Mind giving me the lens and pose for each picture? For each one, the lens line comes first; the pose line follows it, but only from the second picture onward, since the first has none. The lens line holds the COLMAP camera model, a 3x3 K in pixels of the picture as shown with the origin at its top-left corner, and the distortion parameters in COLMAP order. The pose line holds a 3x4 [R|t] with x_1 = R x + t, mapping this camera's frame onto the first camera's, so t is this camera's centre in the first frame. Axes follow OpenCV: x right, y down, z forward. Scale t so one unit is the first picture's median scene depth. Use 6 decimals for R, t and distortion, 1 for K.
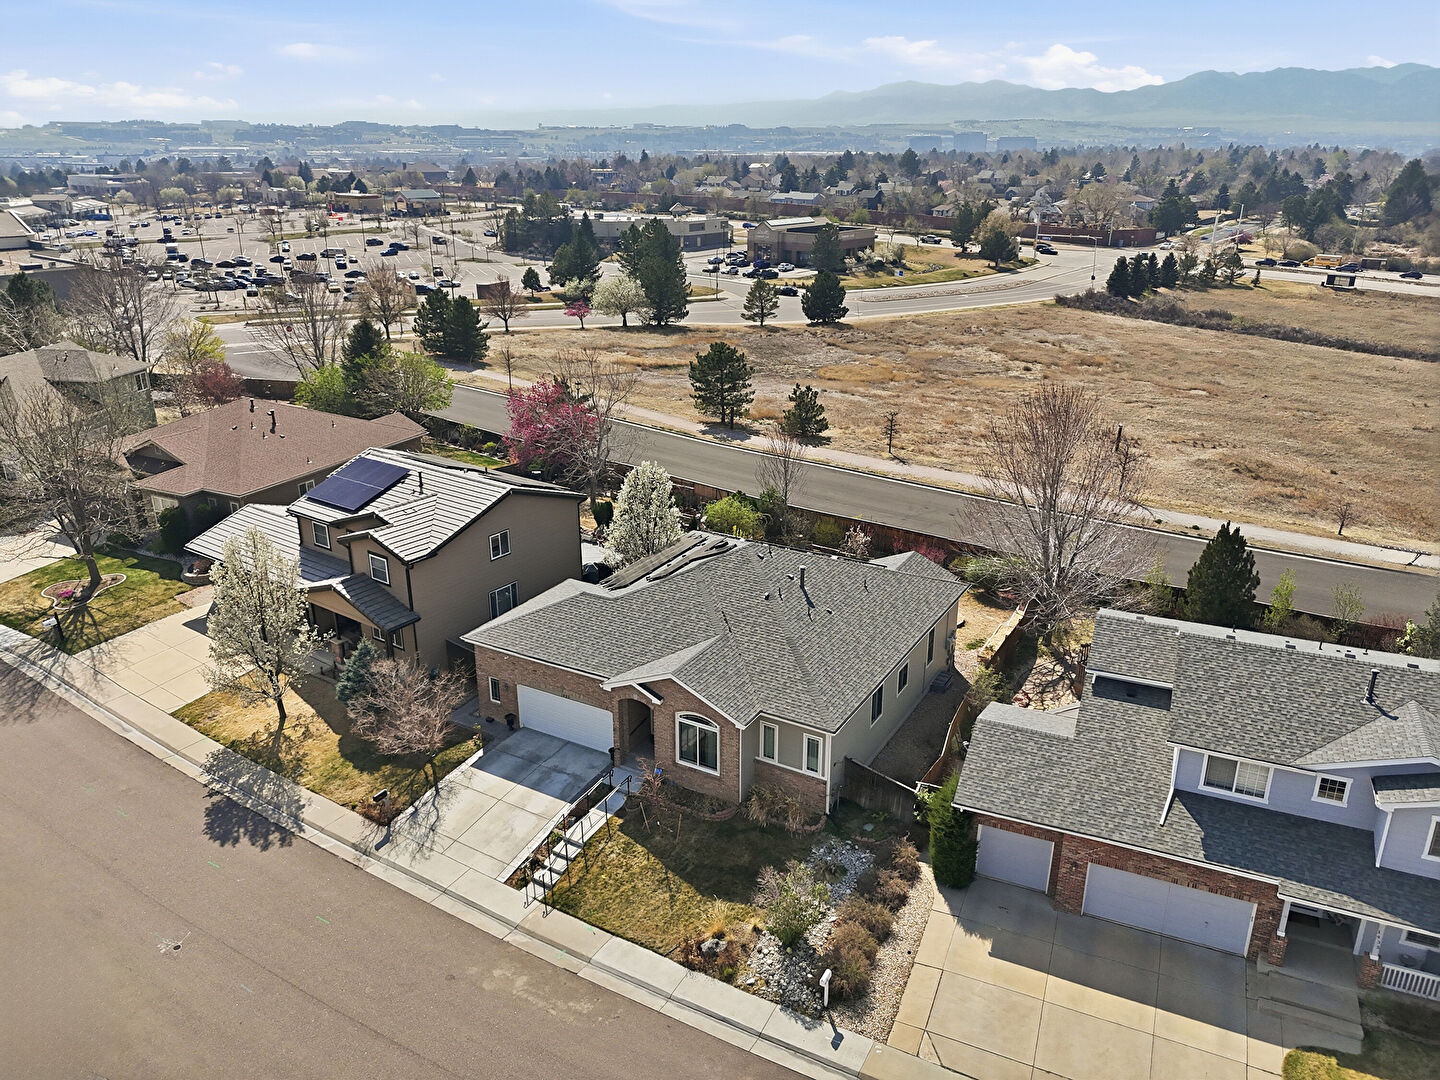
lens RADIAL K [[1064.8, 0, 727.0], [0, 1064.8, 538.8], [0, 0, 1]] dist [0.072971, -0.070857]
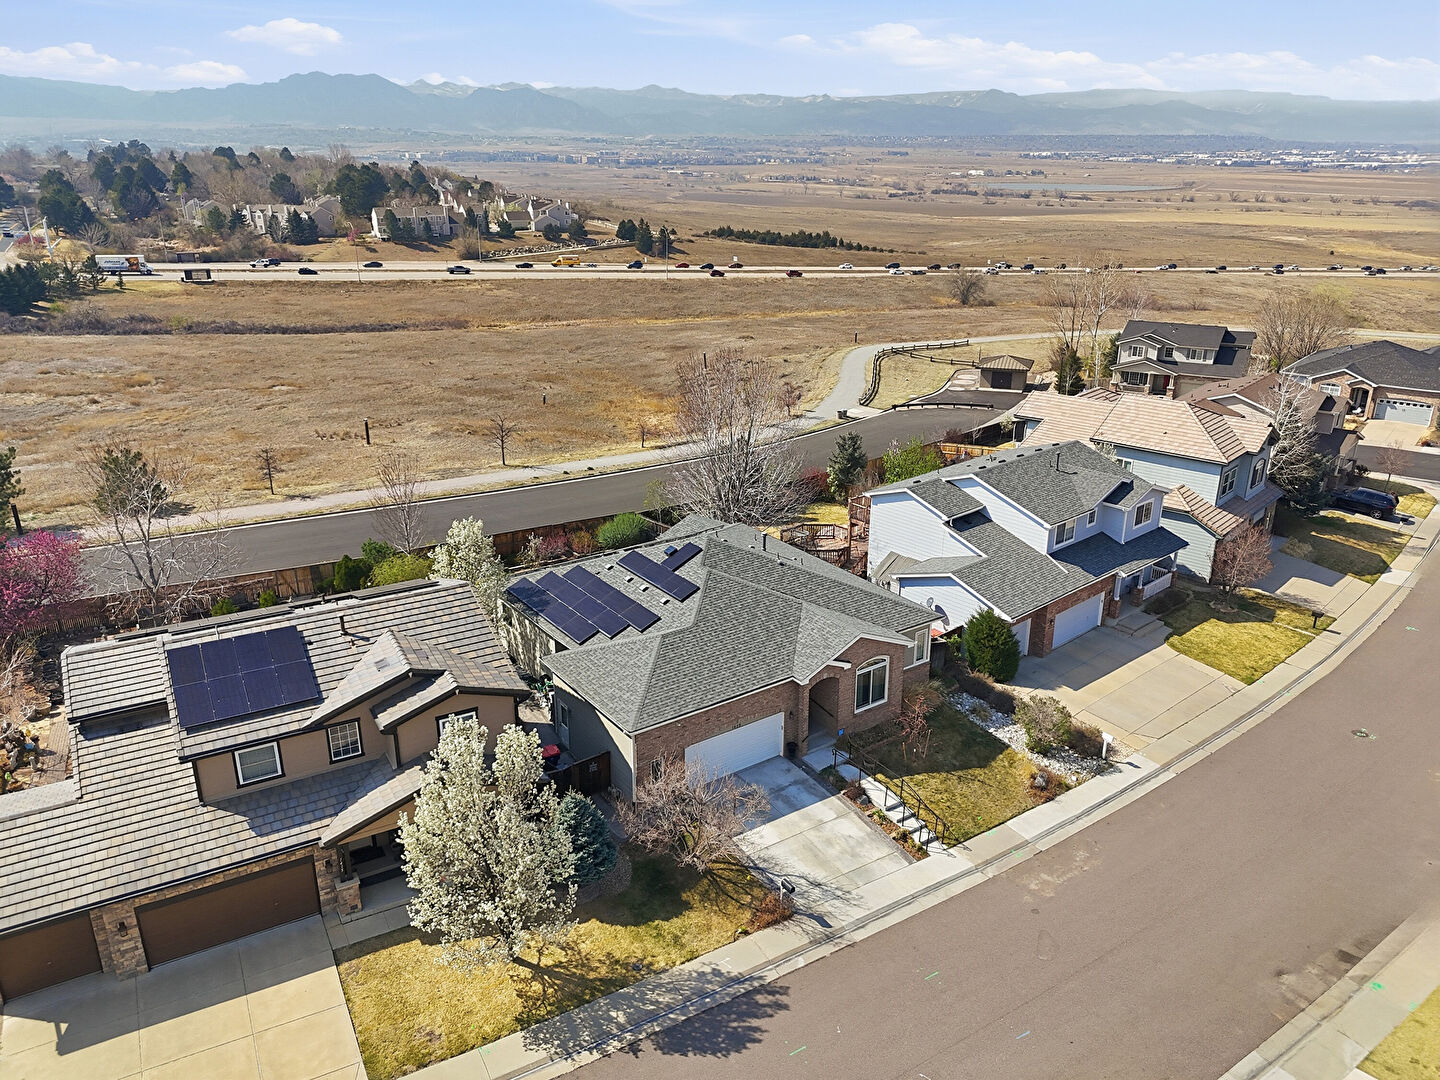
lens RADIAL K [[1064.8, 0, 727.0], [0, 1064.8, 538.8], [0, 0, 1]] dist [0.072971, -0.070857]
pose [[0.421407, -0.314736, 0.850504, -0.972983], [0.311961, 0.930918, 0.189925, -0.208733], [-0.851526, 0.185288, 0.490481, 0.525124]]
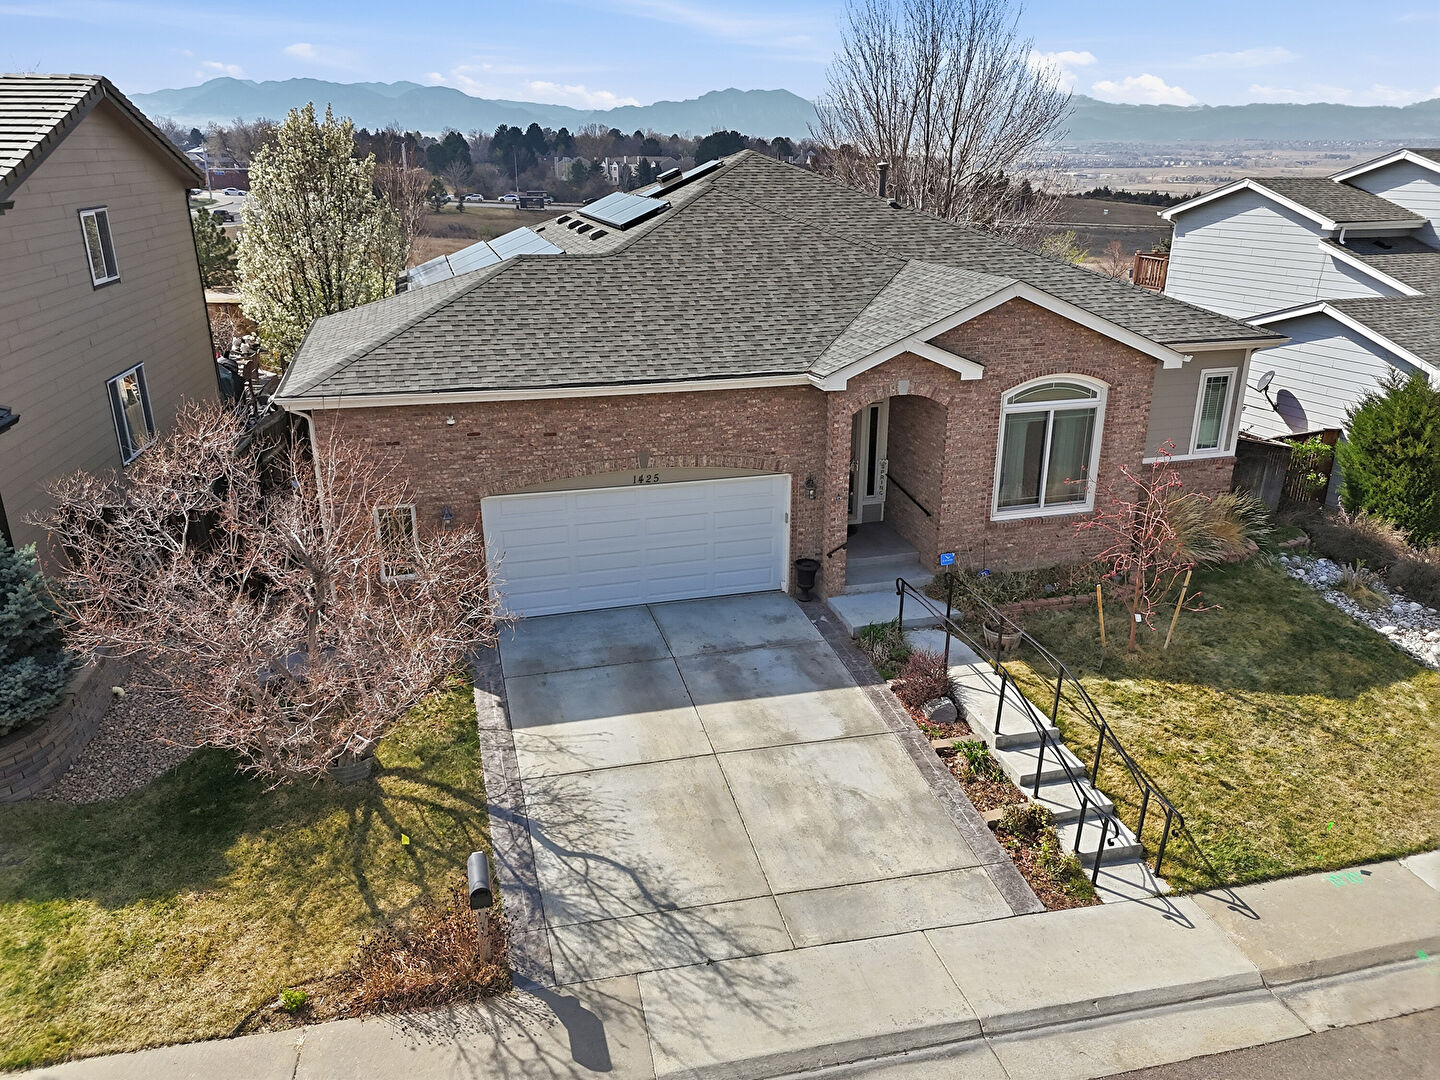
lens RADIAL K [[1060.0, 0, 725.4], [0, 1060.0, 549.2], [0, 0, 1]] dist [0.077385, -0.086562]
pose [[0.701479, -0.247081, 0.668489, -0.410268], [0.245997, 0.964276, 0.098270, 0.148738], [-0.668889, 0.095512, 0.737201, 0.739655]]
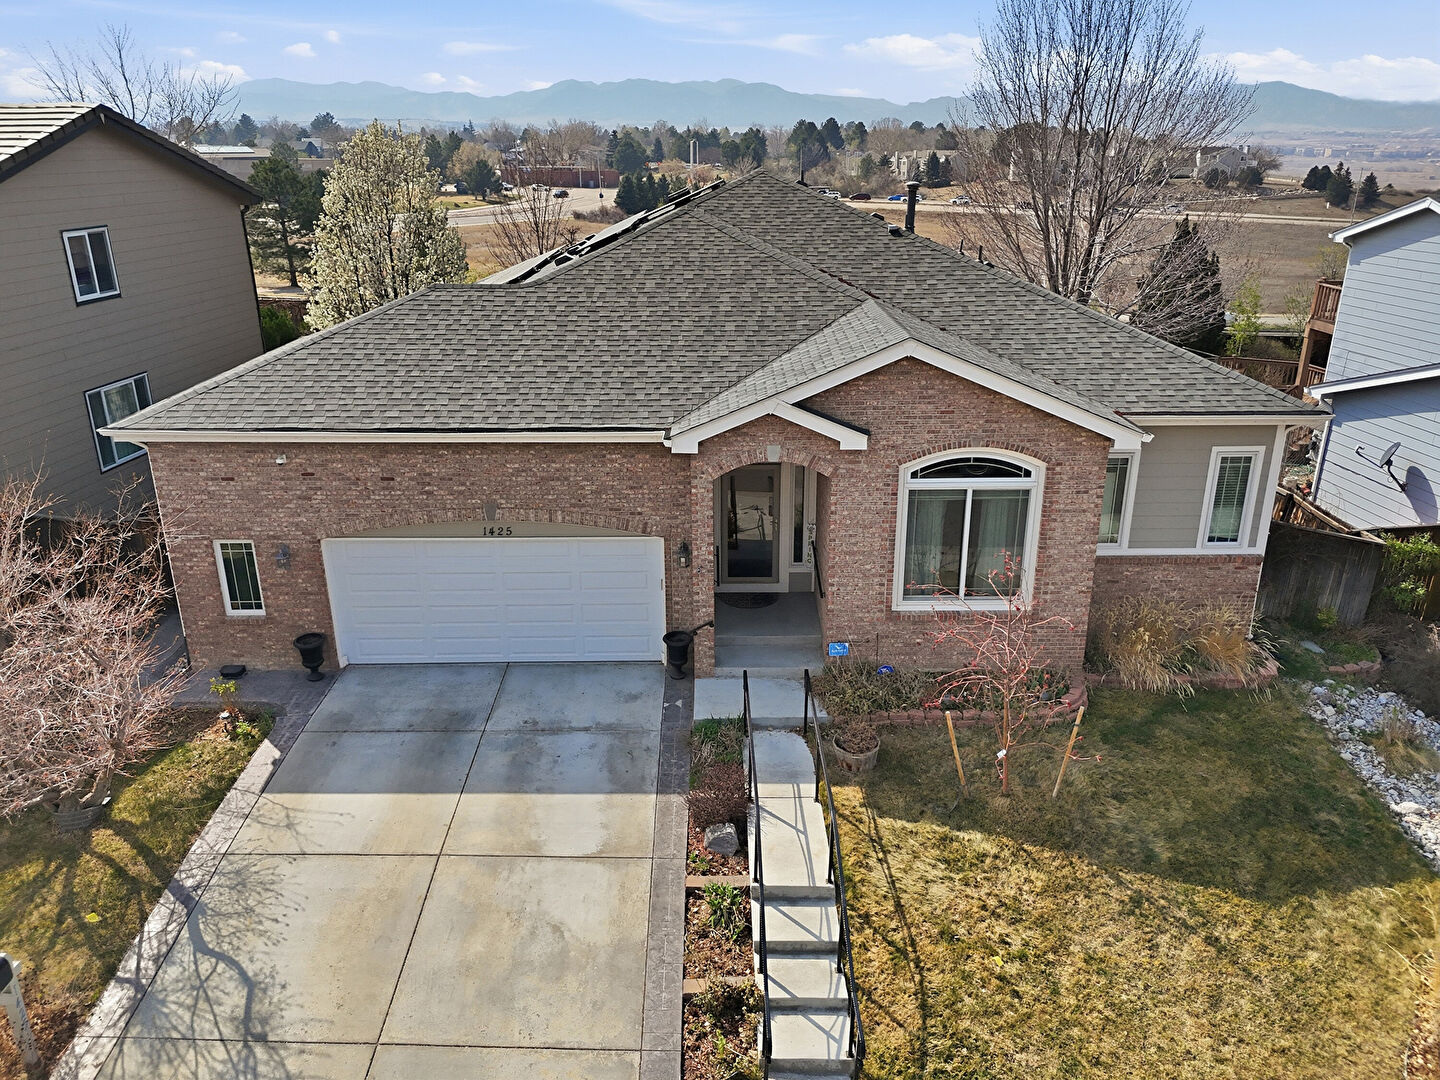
lens RADIAL K [[1064.8, 0, 727.0], [0, 1064.8, 538.8], [0, 0, 1]] dist [0.072971, -0.070857]
pose [[0.865981, -0.174790, 0.468536, -0.265156], [0.176502, 0.983460, 0.040662, 0.156507], [-0.467893, 0.047485, 0.882508, 0.684451]]
